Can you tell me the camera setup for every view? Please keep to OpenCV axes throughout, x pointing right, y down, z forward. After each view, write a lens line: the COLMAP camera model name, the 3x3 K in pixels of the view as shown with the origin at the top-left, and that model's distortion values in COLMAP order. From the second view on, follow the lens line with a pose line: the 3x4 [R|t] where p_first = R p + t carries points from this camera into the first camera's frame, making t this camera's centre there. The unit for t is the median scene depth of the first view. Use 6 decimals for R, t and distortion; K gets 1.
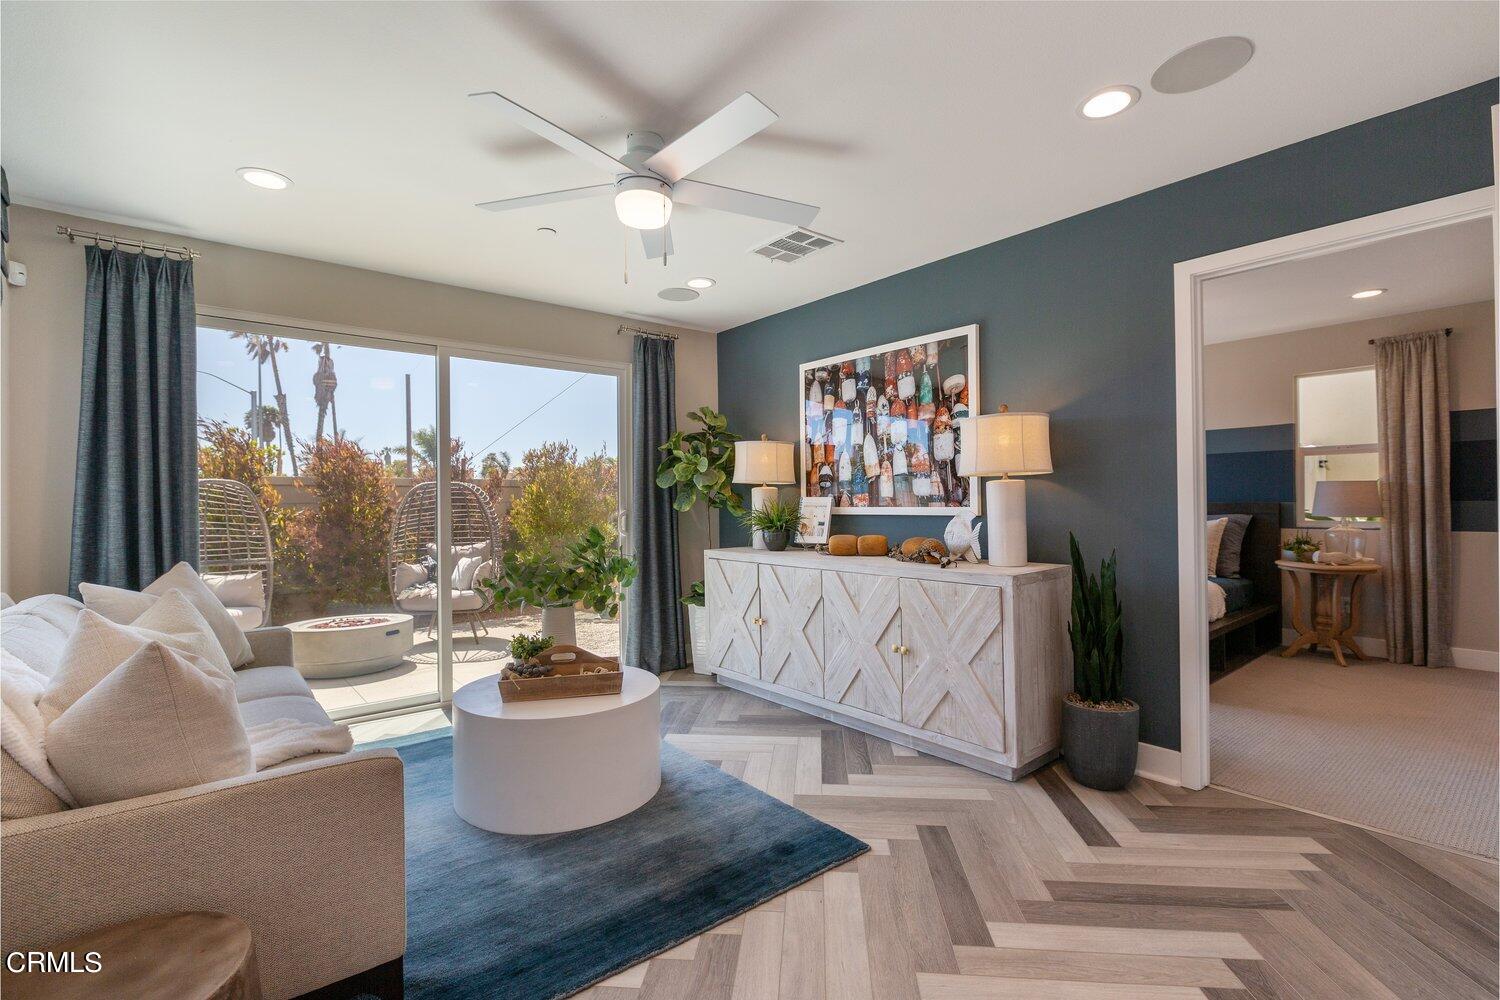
lens RADIAL K [[676.4, 0, 749.7], [0, 676.4, 501.2], [0, 0, 1]] dist [-0.004816, -0.001388]
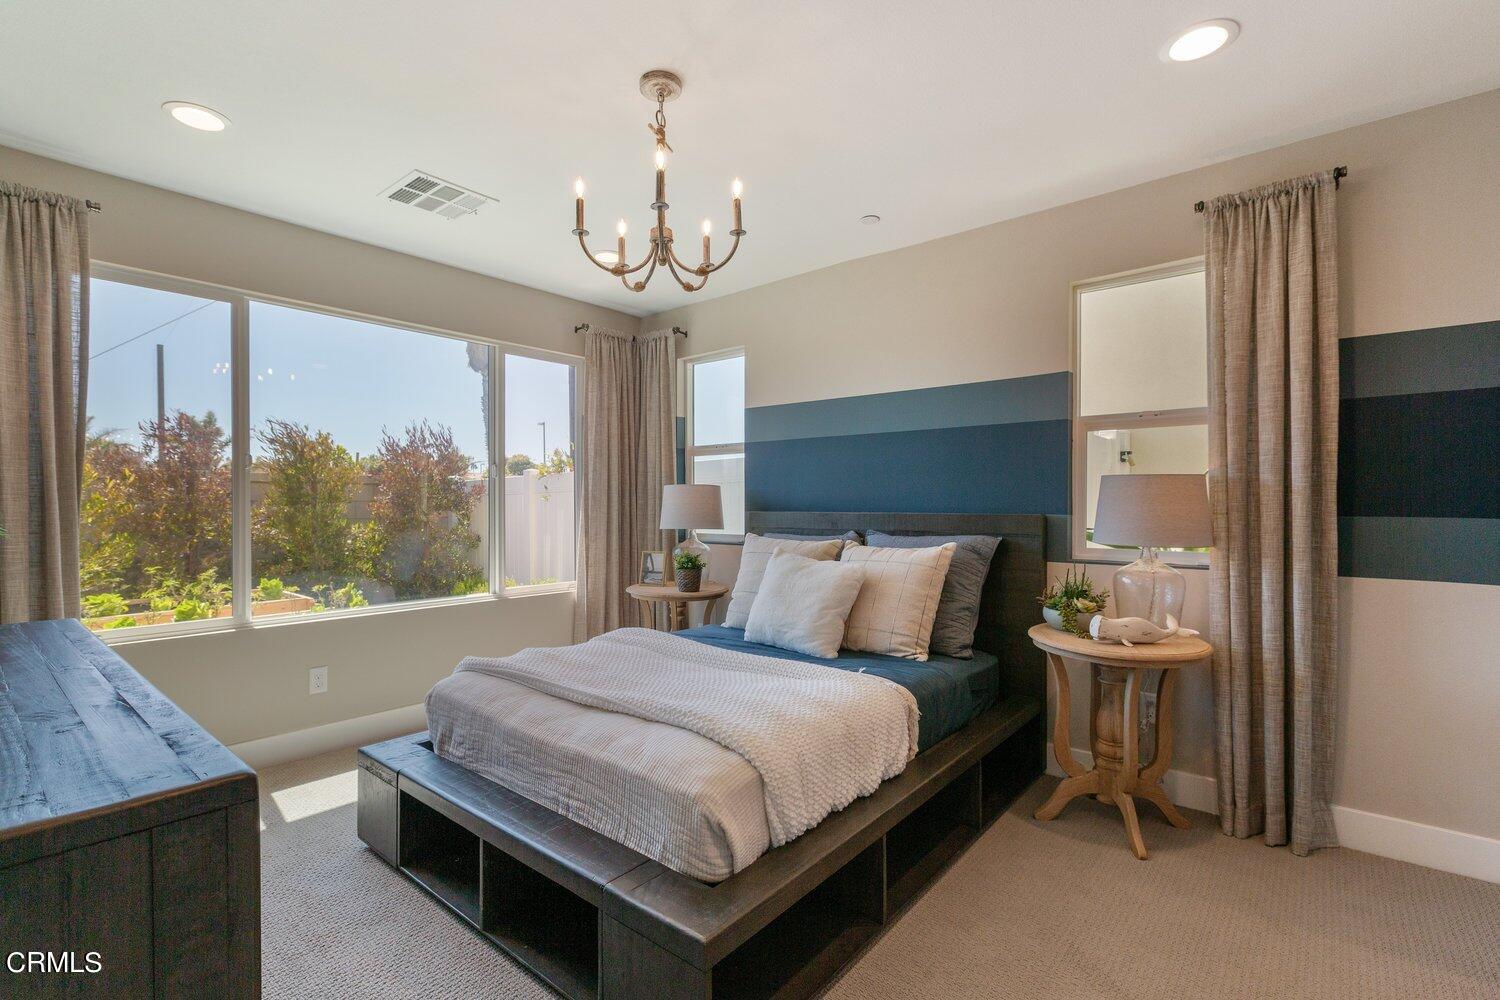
lens RADIAL K [[671.9, 0, 746.4], [0, 671.9, 508.4], [0, 0, 1]] dist [-0.000523, 0.000434]
pose [[0.985538, 0.009595, 0.169184, 0.499214], [-0.010636, 0.999930, 0.005249, -0.004211], [-0.169122, -0.006972, 0.985570, 0.552154]]
